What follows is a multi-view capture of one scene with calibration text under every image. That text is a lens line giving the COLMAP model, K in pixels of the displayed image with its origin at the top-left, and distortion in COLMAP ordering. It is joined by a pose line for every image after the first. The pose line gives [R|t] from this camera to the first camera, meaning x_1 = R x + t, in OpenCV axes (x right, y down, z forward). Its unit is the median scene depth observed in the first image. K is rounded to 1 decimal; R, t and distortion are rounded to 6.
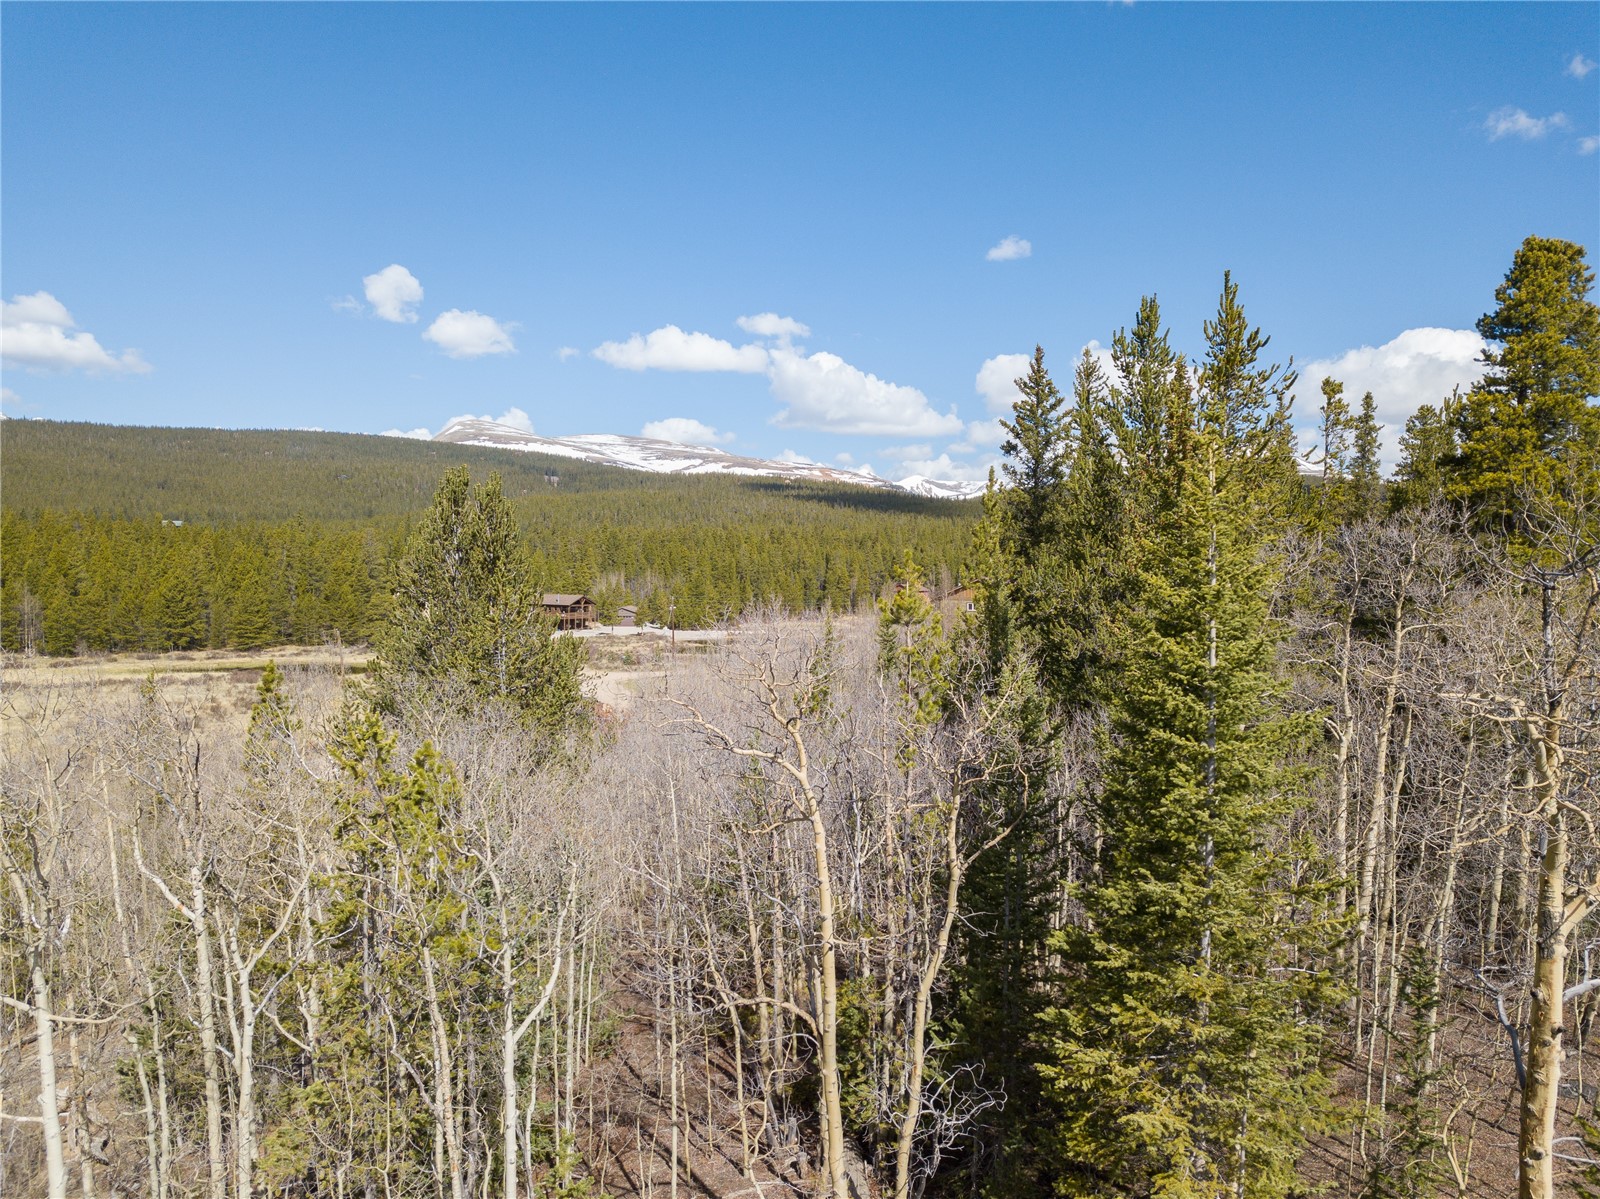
lens RADIAL K [[1215.7, 0, 801.8], [0, 1215.7, 608.2], [0, 0, 1]] dist [0.023919, -0.024594]
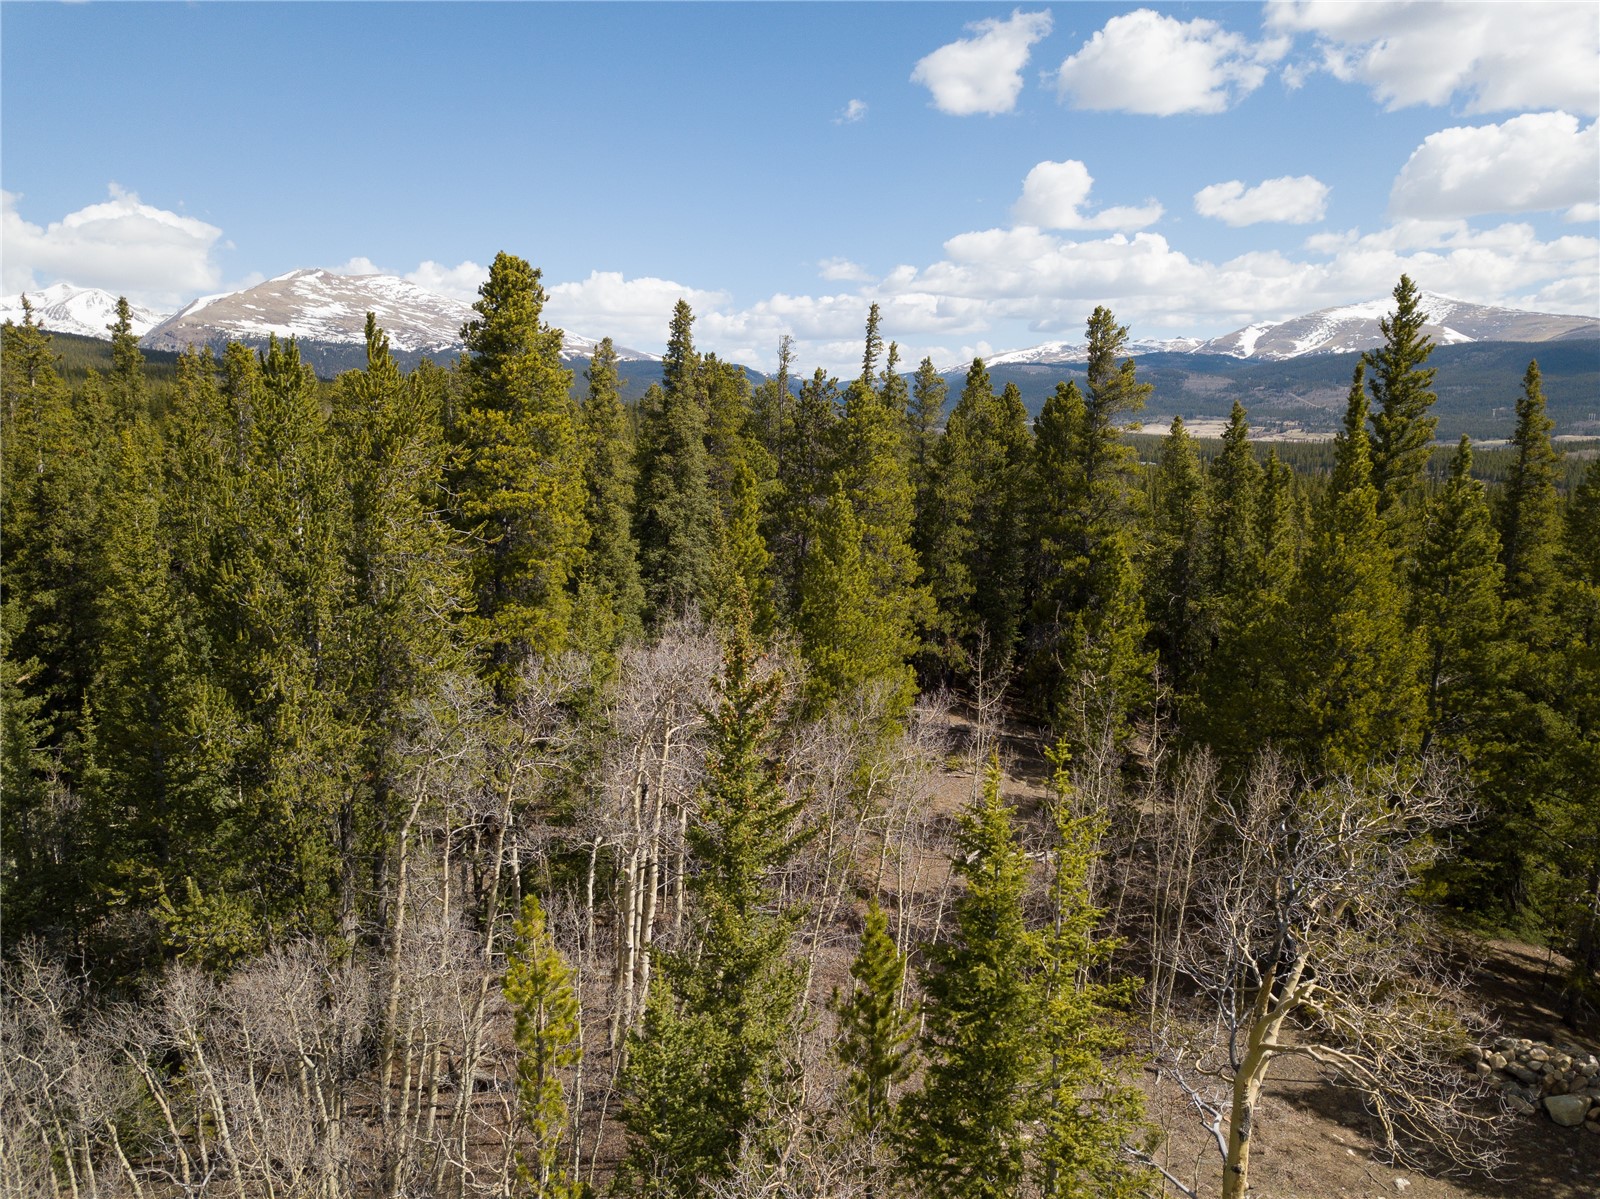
lens RADIAL K [[1215.7, 0, 806.1], [0, 1215.7, 604.5], [0, 0, 1]] dist [0.023919, -0.024594]
pose [[0.489681, -0.150618, 0.858794, -0.211999], [0.038252, 0.987729, 0.151420, -0.162466], [-0.871062, -0.041297, 0.489434, 0.269673]]
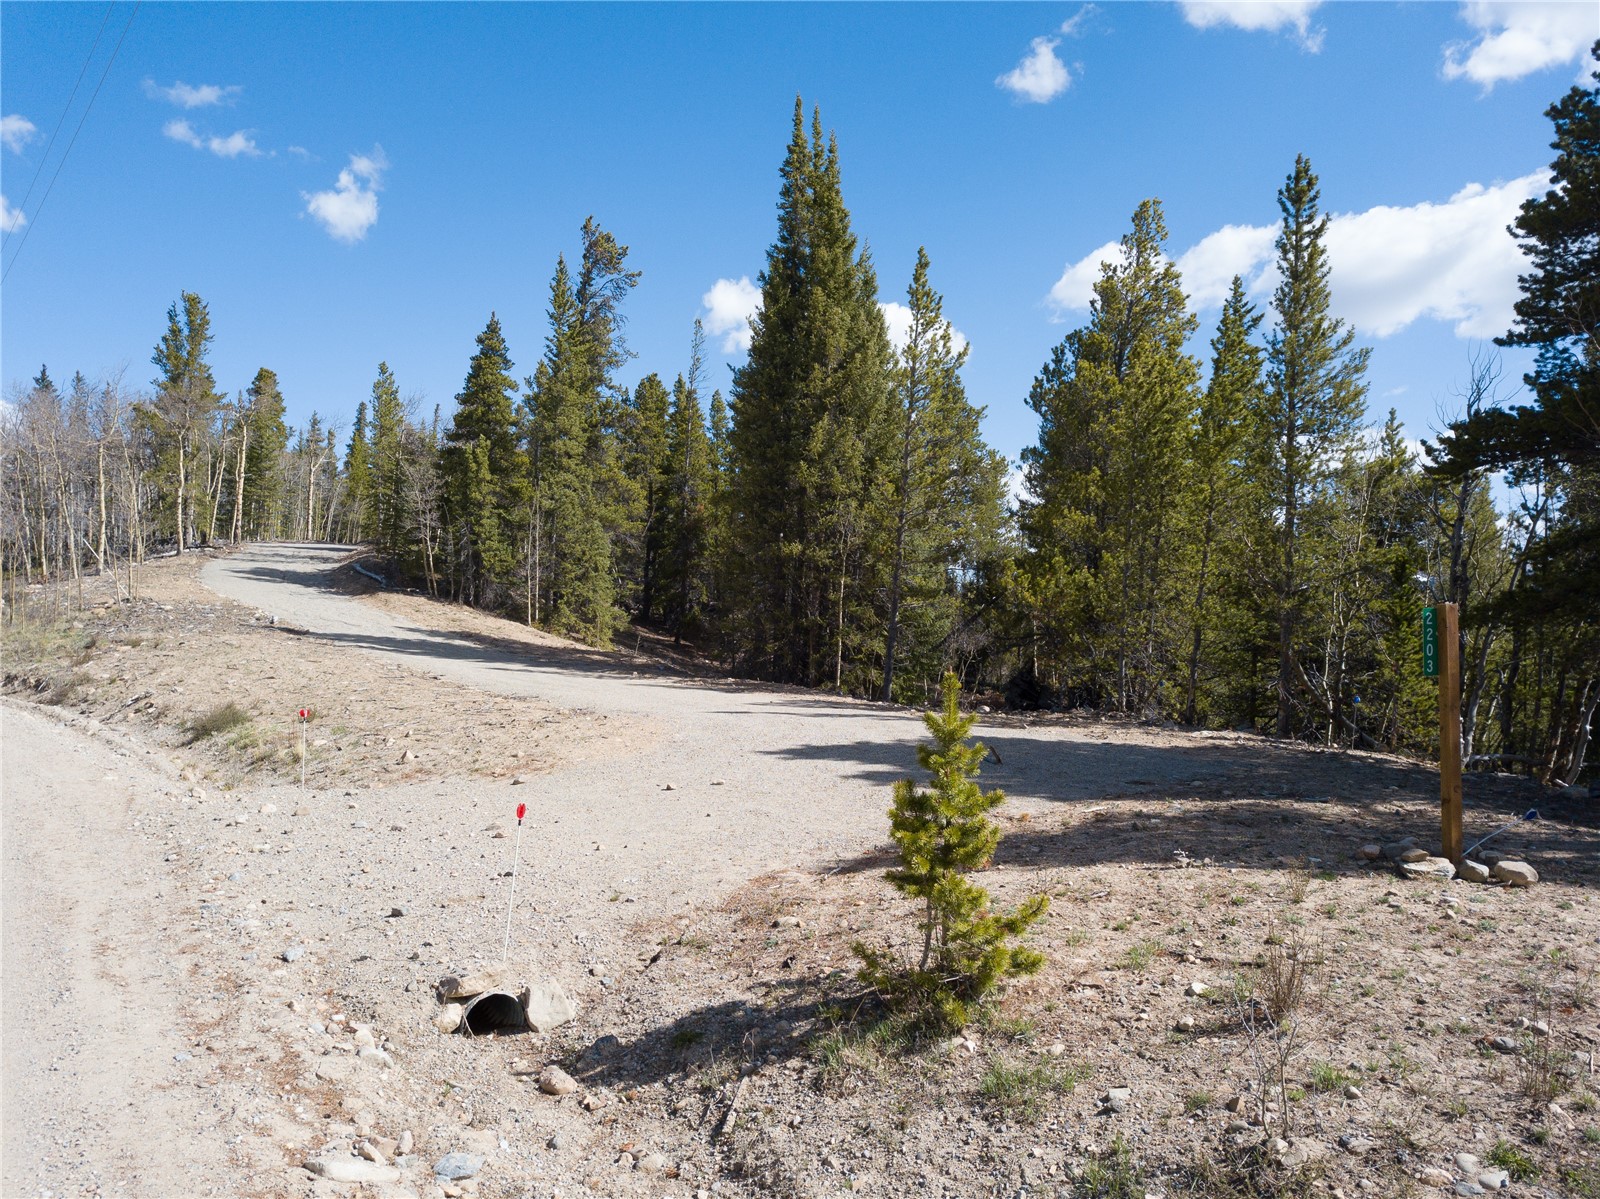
lens RADIAL K [[1215.7, 0, 797.5], [0, 1215.7, 598.6], [0, 0, 1]] dist [0.023919, -0.024594]
pose [[0.485655, 0.020213, 0.873917, -1.630835], [0.028126, 0.998854, -0.038732, 0.507321], [-0.873698, 0.043390, 0.484529, -1.905500]]
